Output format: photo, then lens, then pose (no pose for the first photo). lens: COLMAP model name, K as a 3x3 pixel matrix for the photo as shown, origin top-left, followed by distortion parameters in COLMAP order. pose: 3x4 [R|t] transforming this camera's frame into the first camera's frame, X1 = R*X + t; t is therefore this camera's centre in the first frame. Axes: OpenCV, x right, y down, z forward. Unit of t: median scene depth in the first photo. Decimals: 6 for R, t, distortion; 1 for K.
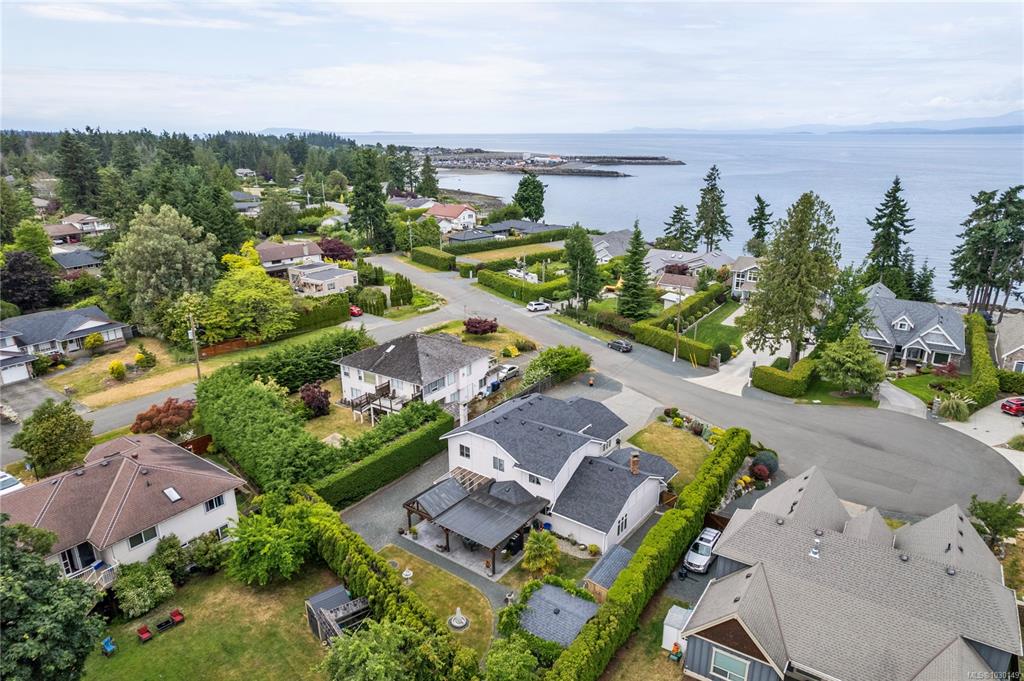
lens RADIAL K [[653.5, 0, 514.8], [0, 653.5, 343.0], [0, 0, 1]] dist [-0.055339, 0.044333]
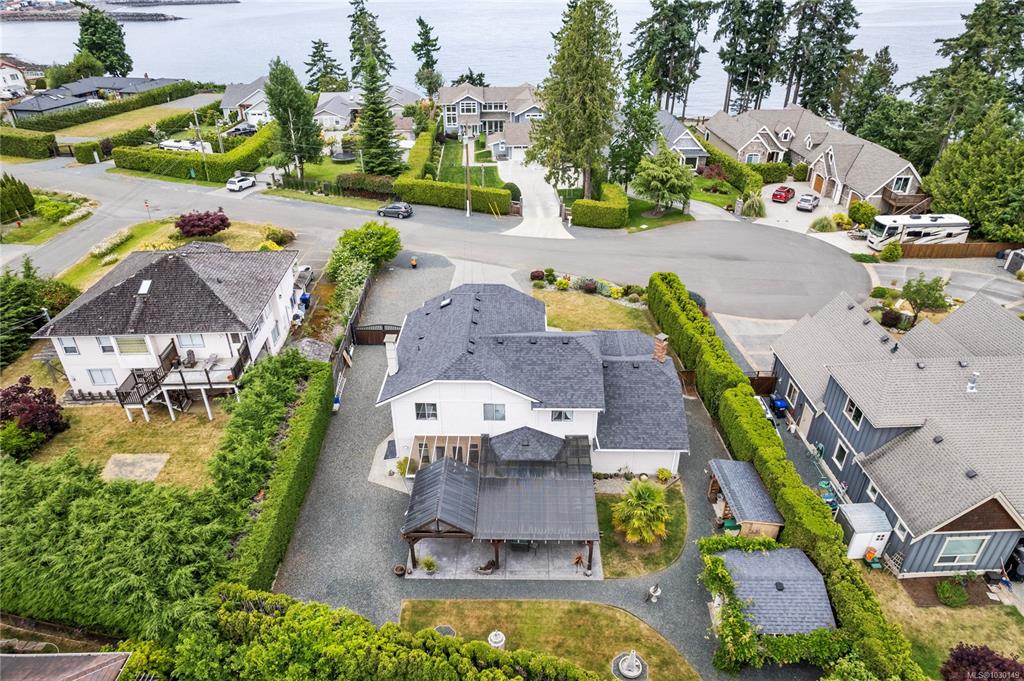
lens RADIAL K [[653.5, 0, 514.7], [0, 653.5, 345.7], [0, 0, 1]] dist [-0.055339, 0.044333]
pose [[0.806918, -0.298879, 0.509466, -0.189507], [0.180833, 0.946117, 0.268629, -0.029724], [-0.562302, -0.124633, 0.817486, 0.269051]]
